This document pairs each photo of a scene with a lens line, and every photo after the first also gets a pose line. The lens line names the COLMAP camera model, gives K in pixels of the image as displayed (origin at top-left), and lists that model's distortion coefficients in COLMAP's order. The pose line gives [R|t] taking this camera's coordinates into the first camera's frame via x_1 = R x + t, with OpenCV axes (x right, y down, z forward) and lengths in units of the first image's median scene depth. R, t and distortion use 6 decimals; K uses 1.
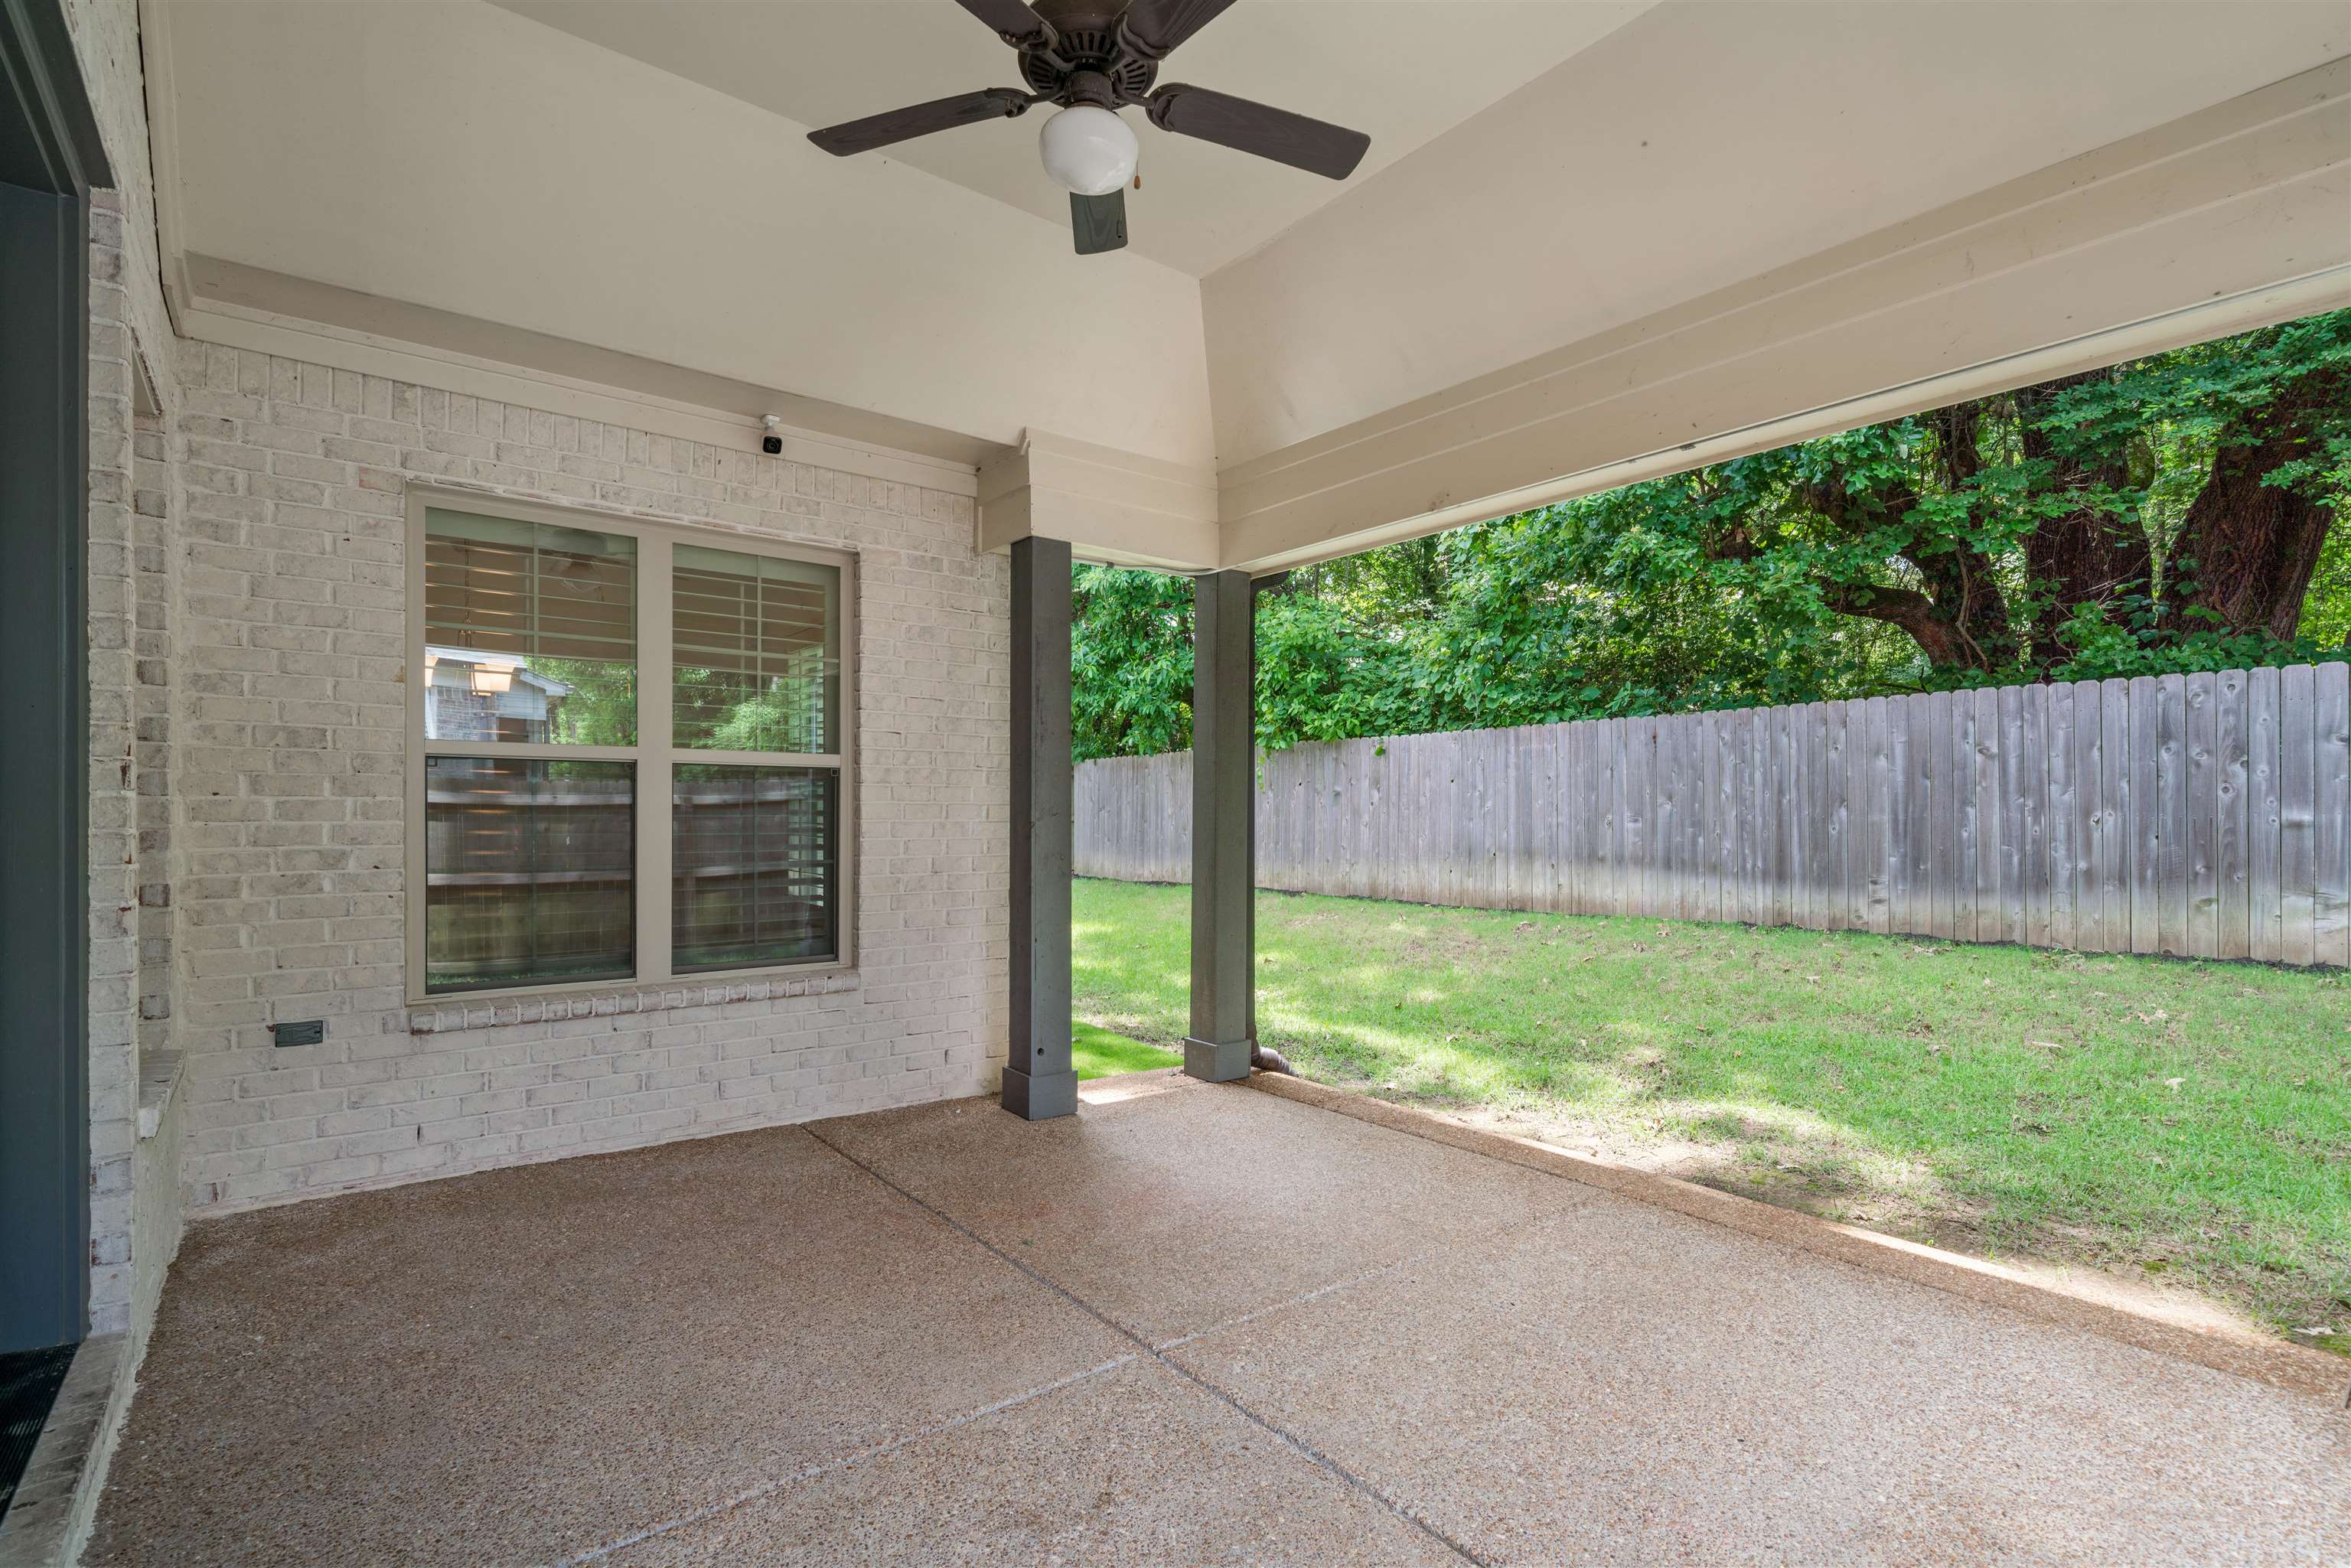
lens RADIAL K [[1094.0, 0, 1179.7], [0, 1094.0, 809.6], [0, 0, 1]] dist [0.001713, -0.000115]
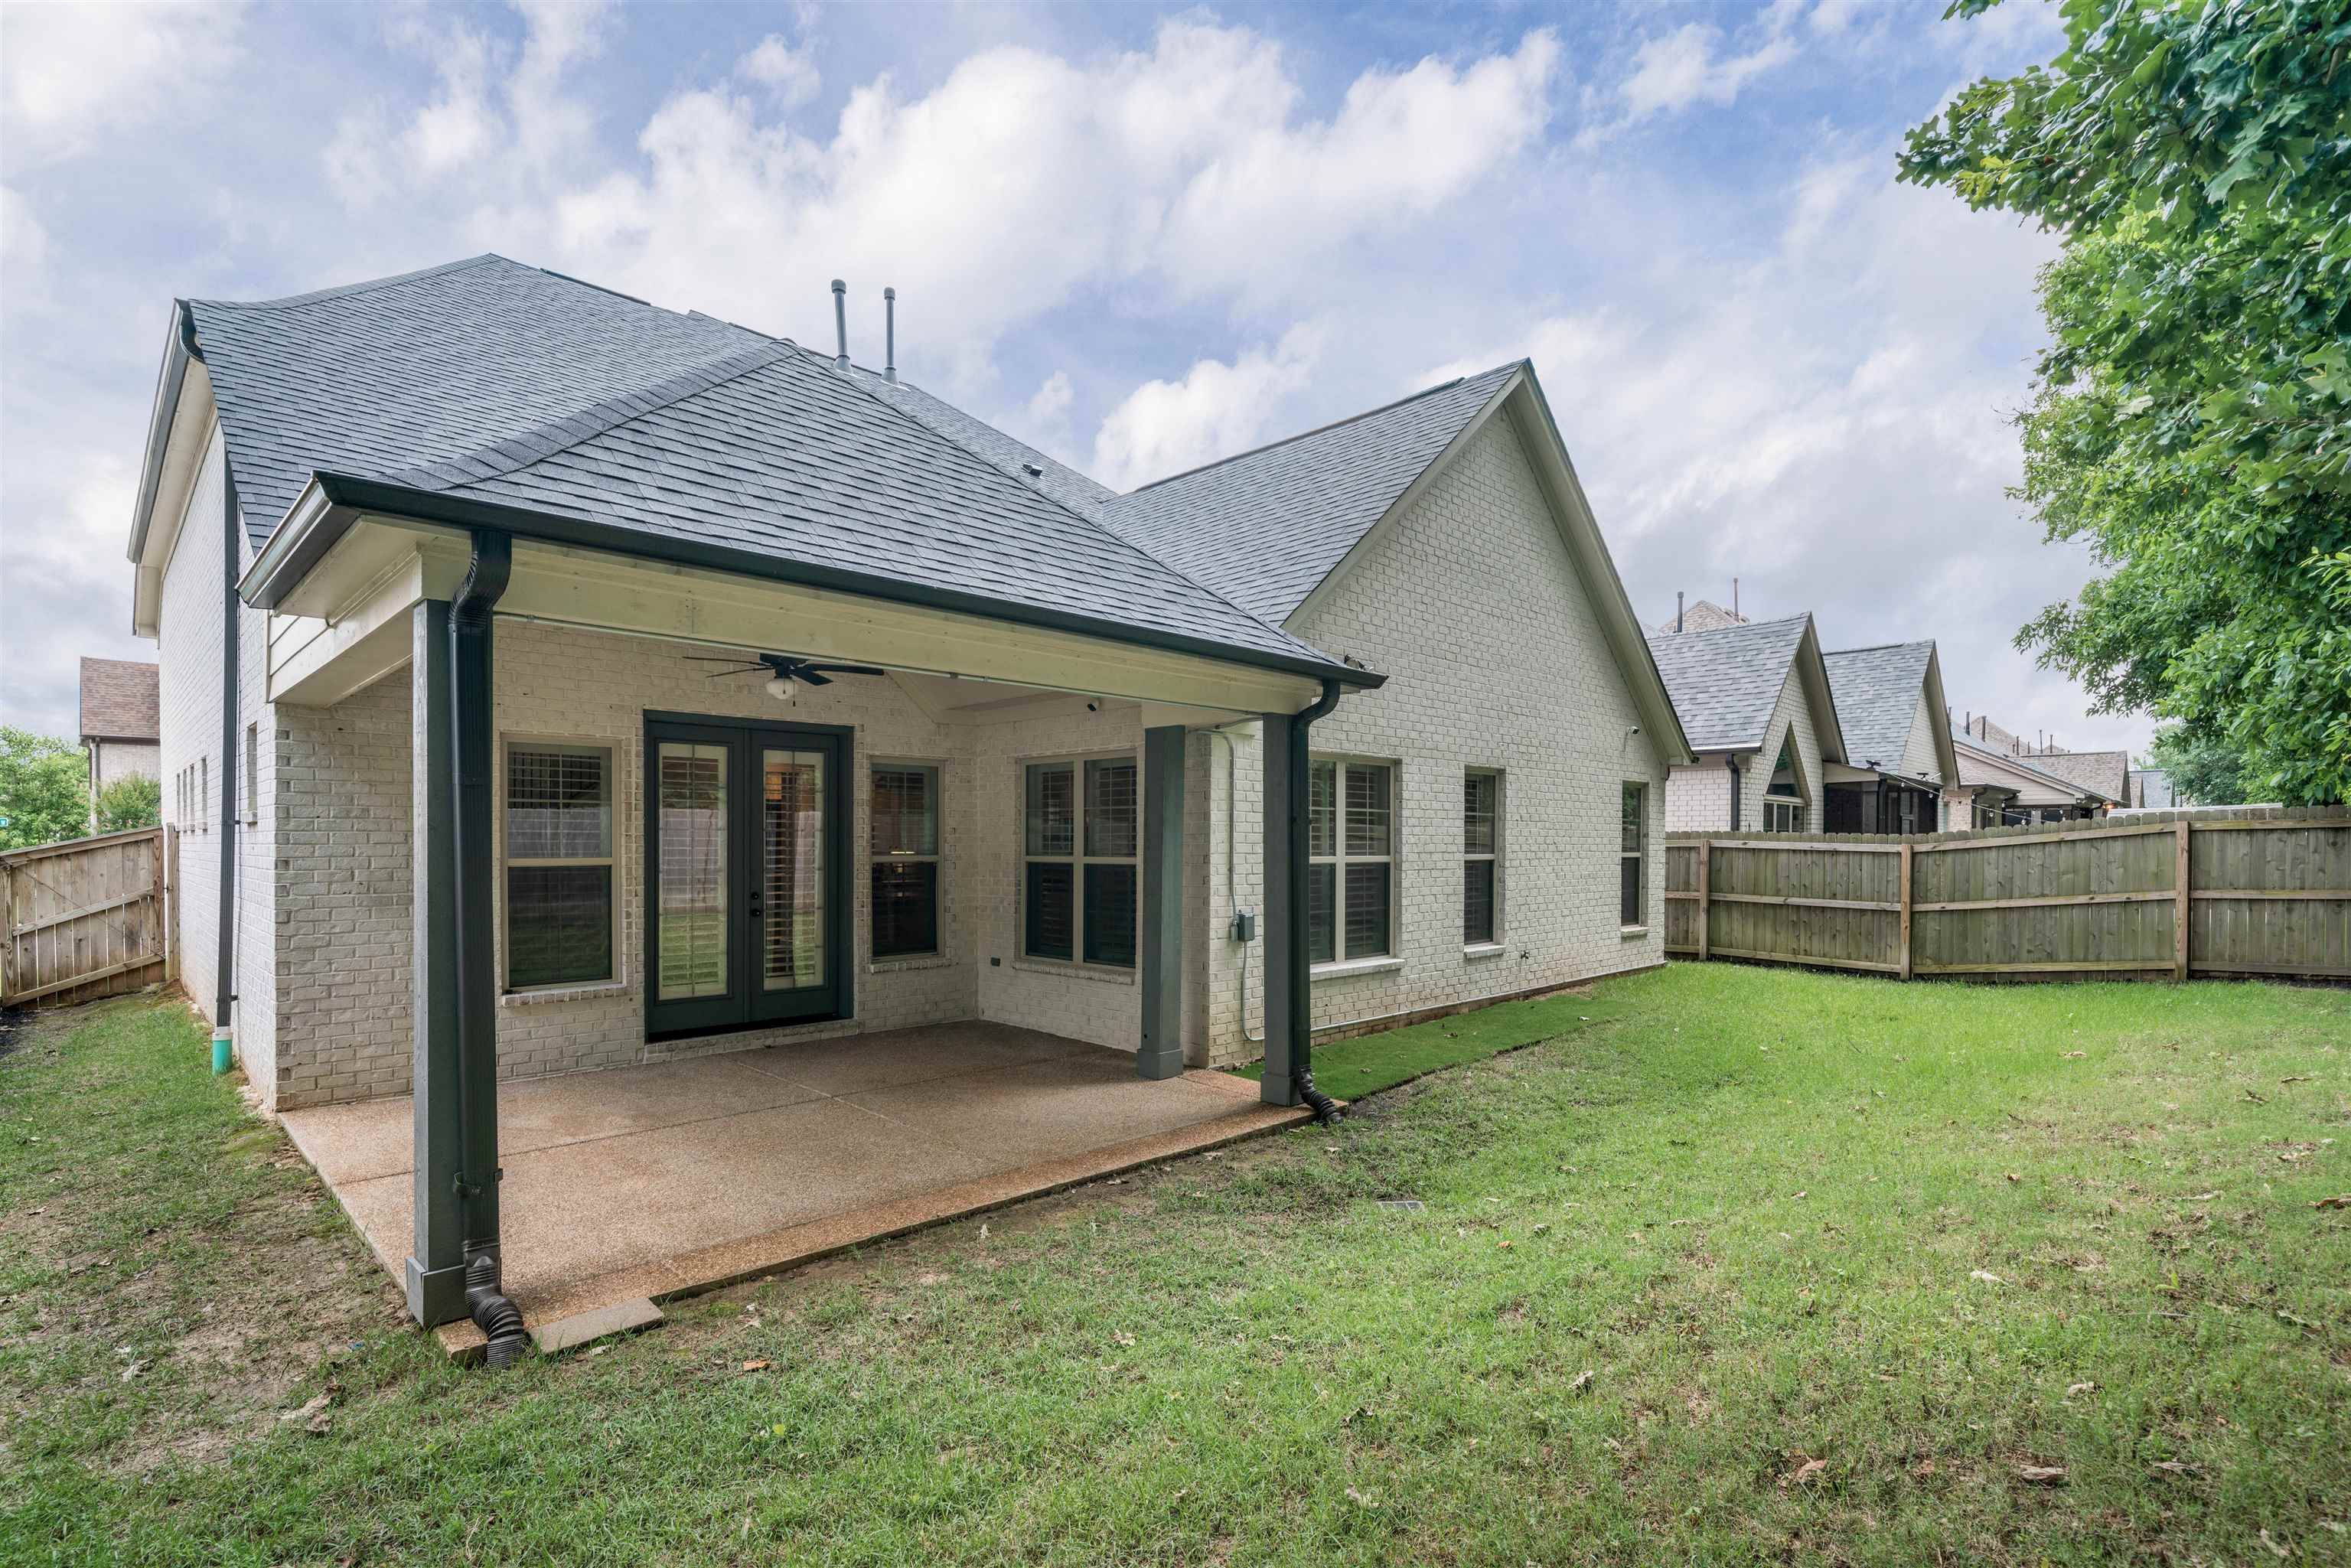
lens RADIAL K [[1094.0, 0, 1179.7], [0, 1094.0, 809.6], [0, 0, 1]] dist [0.001713, -0.000115]
pose [[0.118813, -0.032136, -0.992396, 2.071164], [0.003498, 0.999483, -0.031947, -0.096941], [0.992910, 0.000324, 0.118864, 1.134592]]
